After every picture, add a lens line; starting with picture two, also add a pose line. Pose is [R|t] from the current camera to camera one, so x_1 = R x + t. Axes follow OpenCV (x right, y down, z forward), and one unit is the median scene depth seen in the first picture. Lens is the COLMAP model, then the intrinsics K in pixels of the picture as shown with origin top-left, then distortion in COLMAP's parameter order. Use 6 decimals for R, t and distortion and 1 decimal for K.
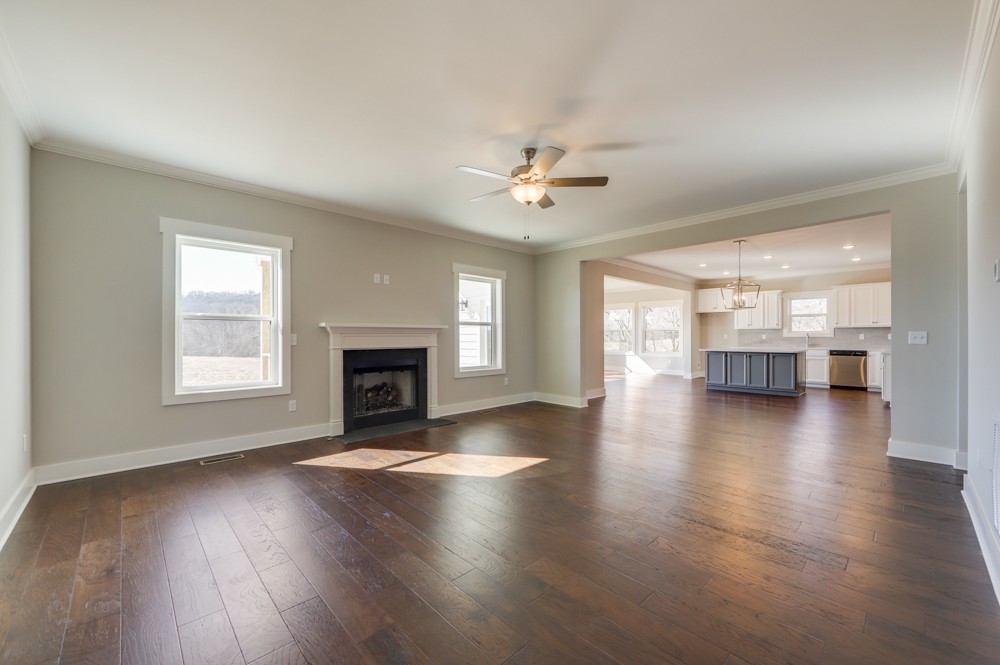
lens RADIAL K [[393.3, 0, 496.4], [0, 393.3, 337.3], [0, 0, 1]] dist [-0.000695, -0.000337]
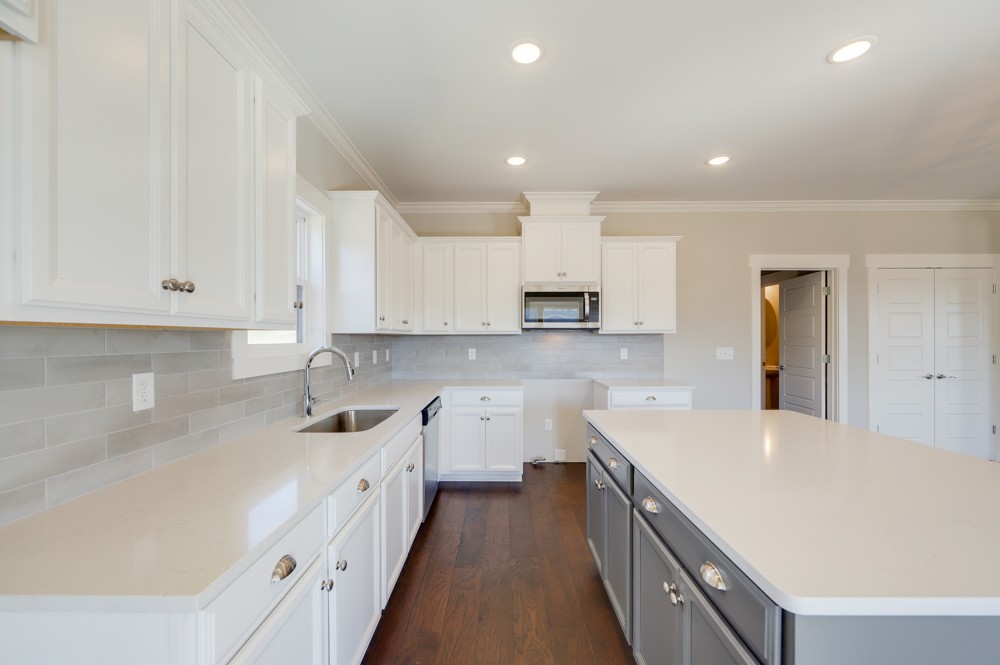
lens RADIAL K [[393.3, 0, 497.1], [0, 393.3, 338.5], [0, 0, 1]] dist [-0.000695, -0.000337]
pose [[-0.721537, 0.004433, 0.692362, 0.601928], [0.005386, 0.999985, -0.000791, -0.020113], [-0.692355, 0.003158, -0.721550, 1.181063]]
